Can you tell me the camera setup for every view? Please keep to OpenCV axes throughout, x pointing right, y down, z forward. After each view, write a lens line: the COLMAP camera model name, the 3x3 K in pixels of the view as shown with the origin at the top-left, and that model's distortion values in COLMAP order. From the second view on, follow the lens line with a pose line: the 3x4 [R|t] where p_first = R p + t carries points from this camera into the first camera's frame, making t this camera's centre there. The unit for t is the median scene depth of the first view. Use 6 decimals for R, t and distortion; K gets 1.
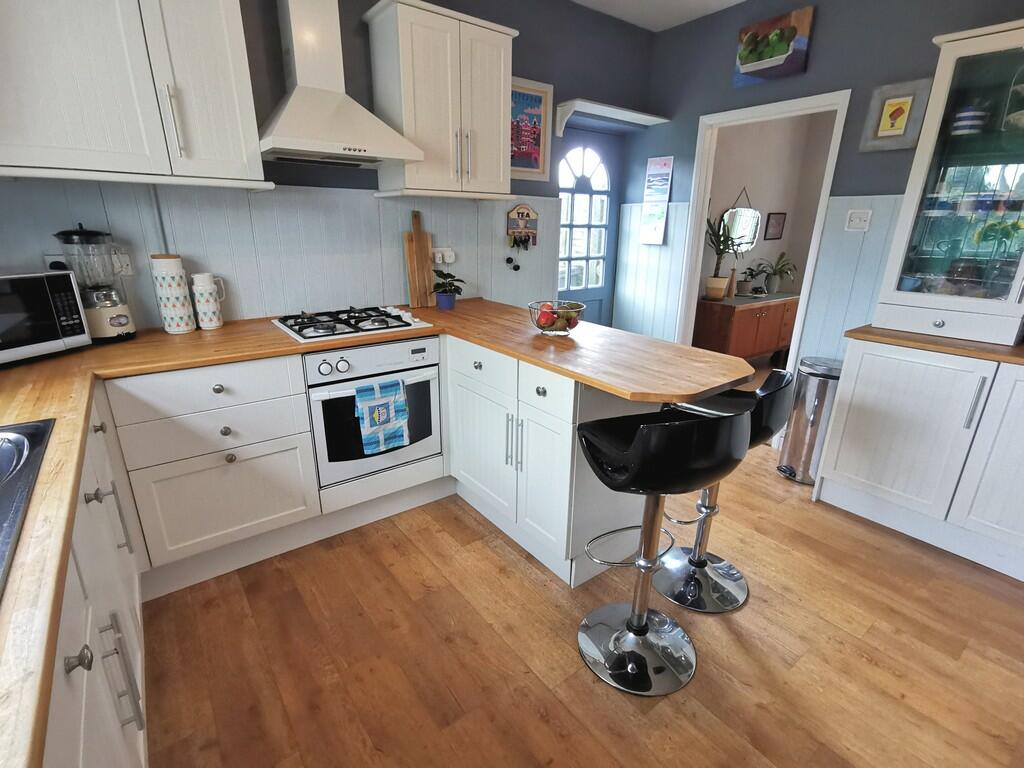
lens RADIAL K [[494.8, 0, 510.0], [0, 494.8, 386.6], [0, 0, 1]] dist [-0.000472, -0.000246]
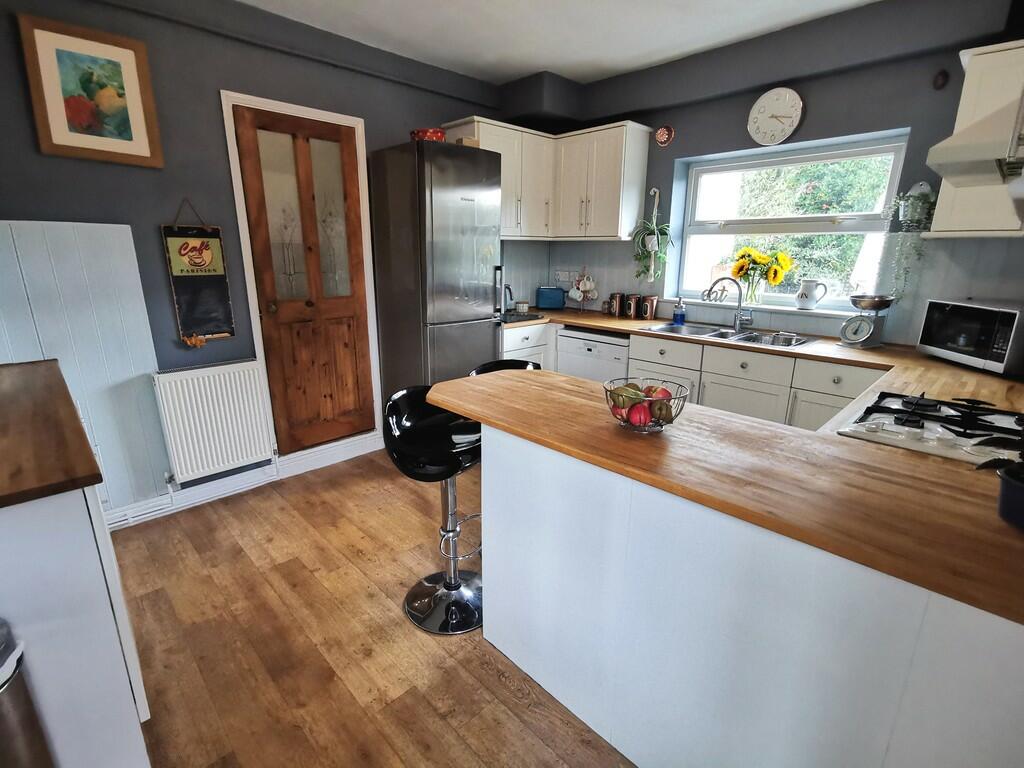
lens RADIAL K [[494.8, 0, 512.3], [0, 494.8, 387.2], [0, 0, 1]] dist [-0.000472, -0.000246]
pose [[-0.992853, 0.000159, -0.119346, 0.433206], [-0.065955, 0.832687, 0.549801, -0.650008], [0.099465, 0.553743, -0.826726, 1.877484]]
